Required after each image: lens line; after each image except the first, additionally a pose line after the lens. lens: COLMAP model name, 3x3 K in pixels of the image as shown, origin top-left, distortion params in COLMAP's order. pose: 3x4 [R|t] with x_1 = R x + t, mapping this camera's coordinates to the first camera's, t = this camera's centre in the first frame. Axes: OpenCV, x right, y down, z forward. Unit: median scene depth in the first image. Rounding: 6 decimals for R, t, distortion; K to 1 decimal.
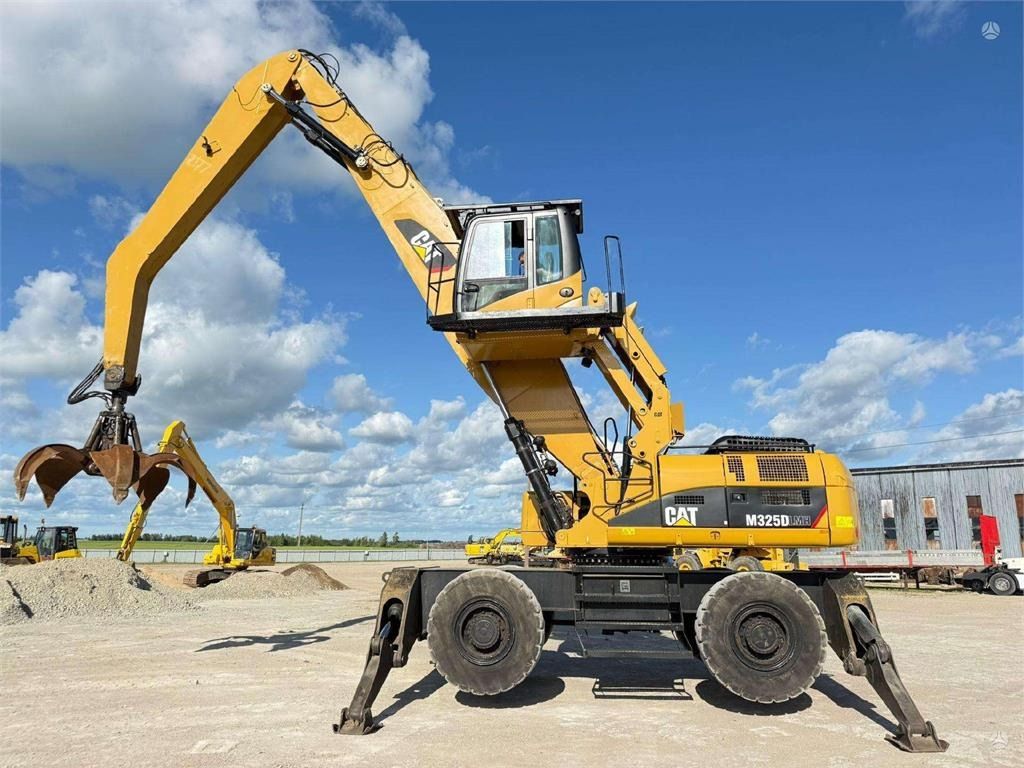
lens RADIAL K [[707.4, 0, 525.9], [0, 707.4, 370.9], [0, 0, 1]] dist [0.076220, -0.103807]
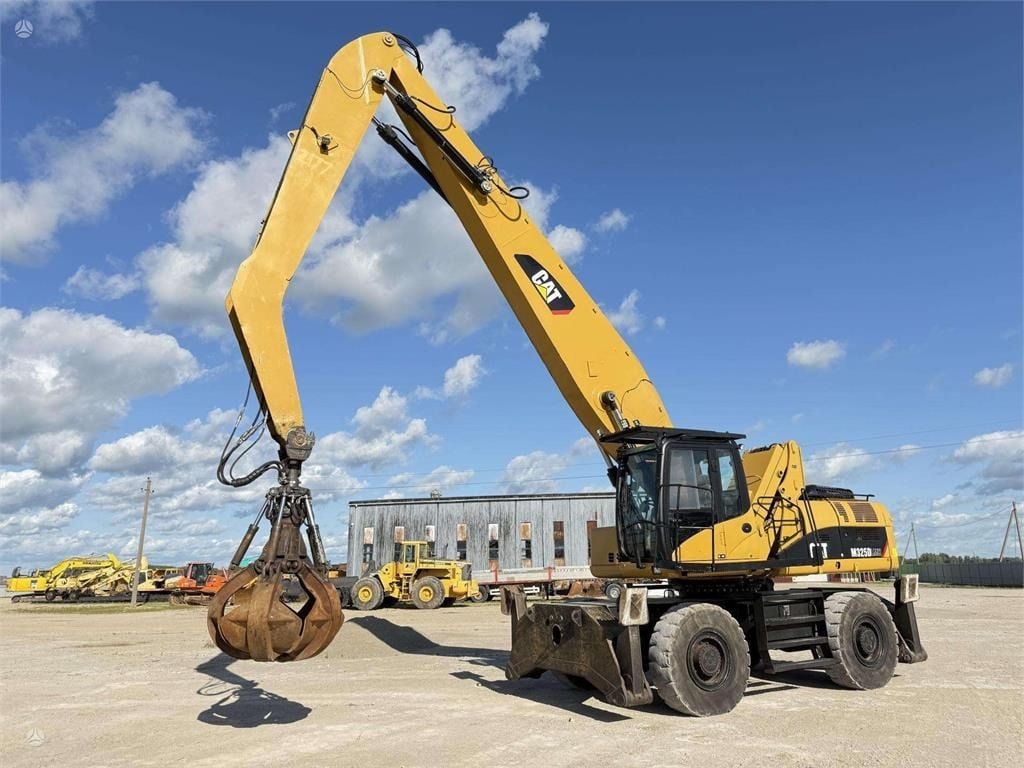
lens RADIAL K [[724.1, 0, 516.8], [0, 724.1, 381.0], [0, 0, 1]] dist [0.079369, -0.108683]
pose [[0.793570, 0.125316, 0.595435, -0.980079], [-0.119323, 0.991612, -0.049667, 0.034723], [-0.596665, -0.031635, 0.801867, 0.287869]]
